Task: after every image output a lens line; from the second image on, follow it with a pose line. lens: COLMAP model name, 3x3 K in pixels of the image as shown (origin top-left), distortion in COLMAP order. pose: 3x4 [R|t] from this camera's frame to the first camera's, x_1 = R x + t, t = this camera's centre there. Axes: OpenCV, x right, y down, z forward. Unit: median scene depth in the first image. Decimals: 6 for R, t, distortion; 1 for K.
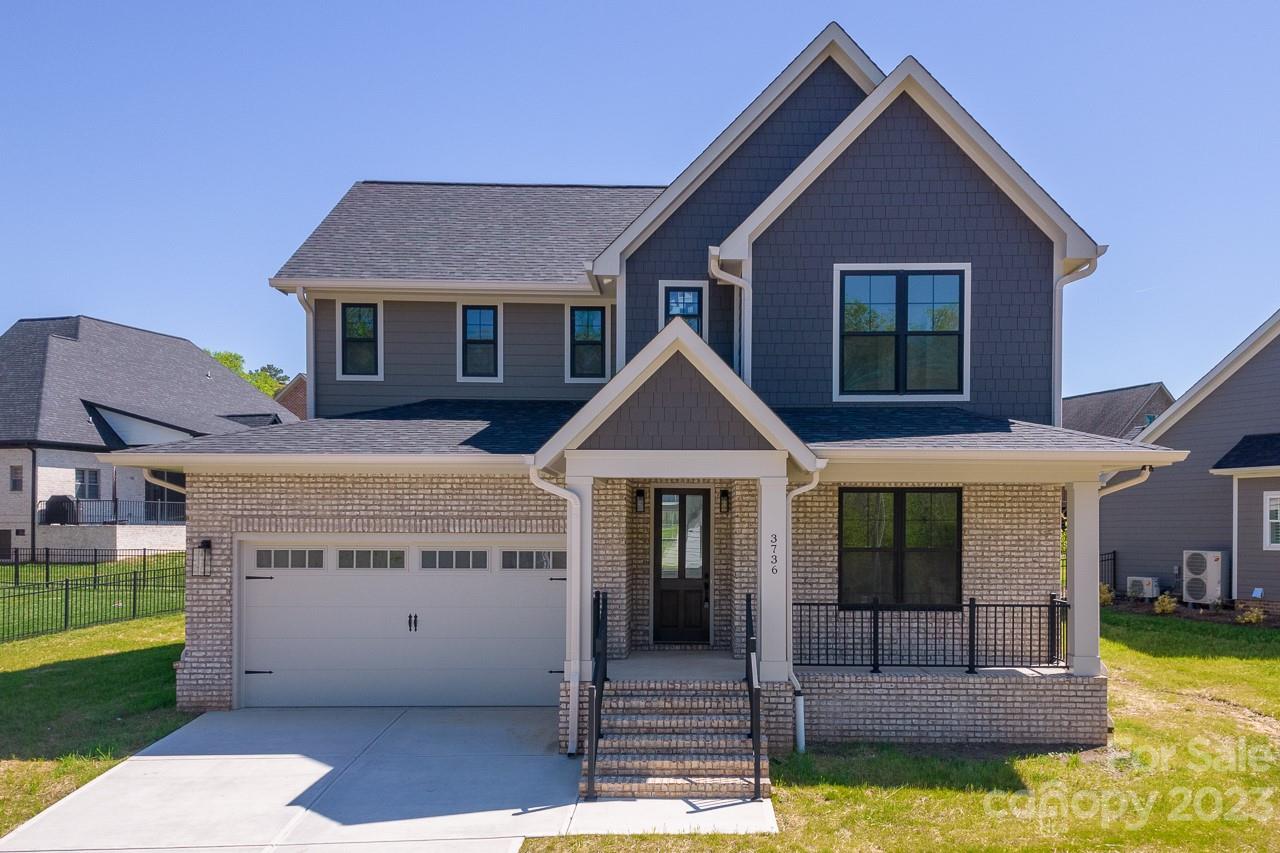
lens RADIAL K [[1097.9, 0, 704.9], [0, 1097.9, 519.2], [0, 0, 1]] dist [0.051778, -0.005302]
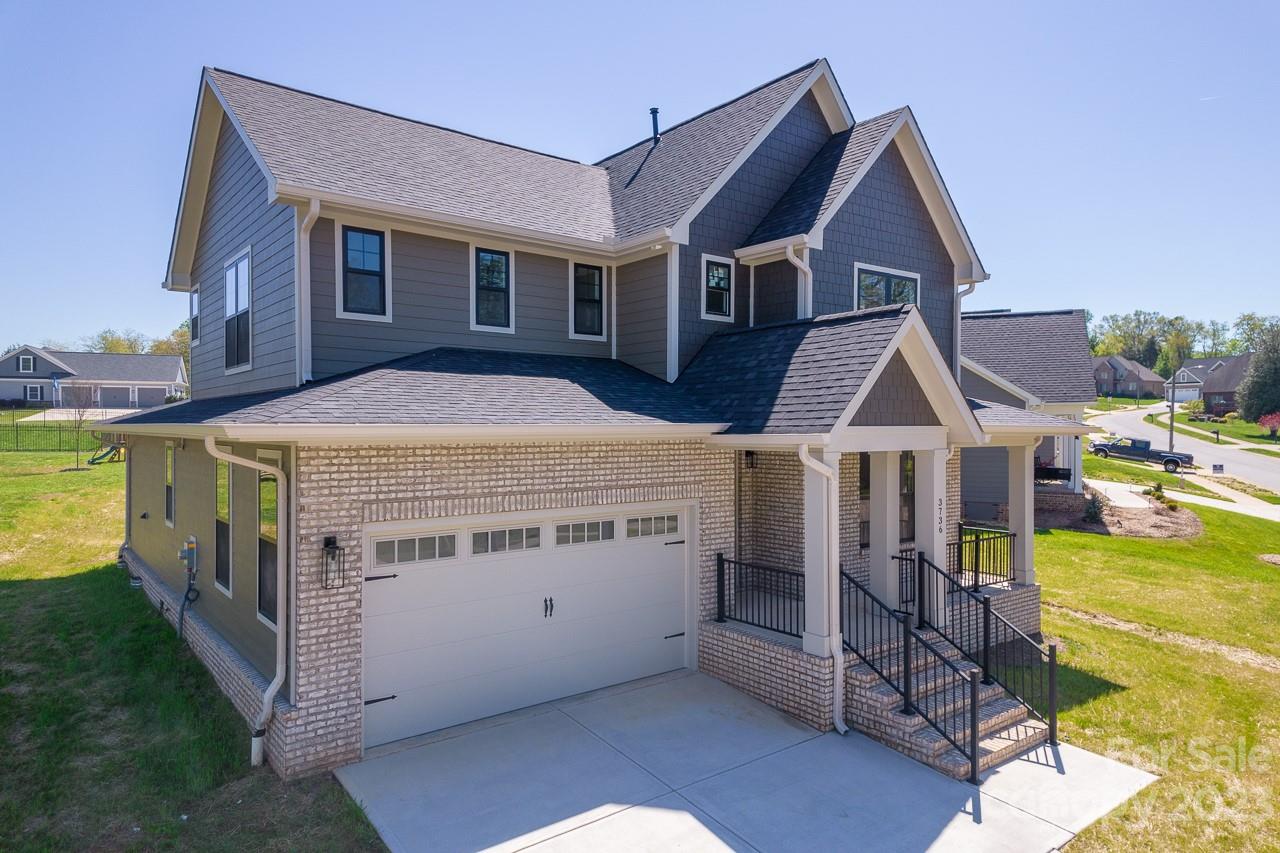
lens RADIAL K [[784.6, 0, 641.9], [0, 784.6, 428.1], [0, 0, 1]] dist [0.051509, -0.003401]
pose [[0.794710, -0.004697, 0.606972, -0.602196], [-0.004625, 0.999894, 0.013794, -0.061333], [-0.606972, -0.013769, 0.794604, 0.457310]]
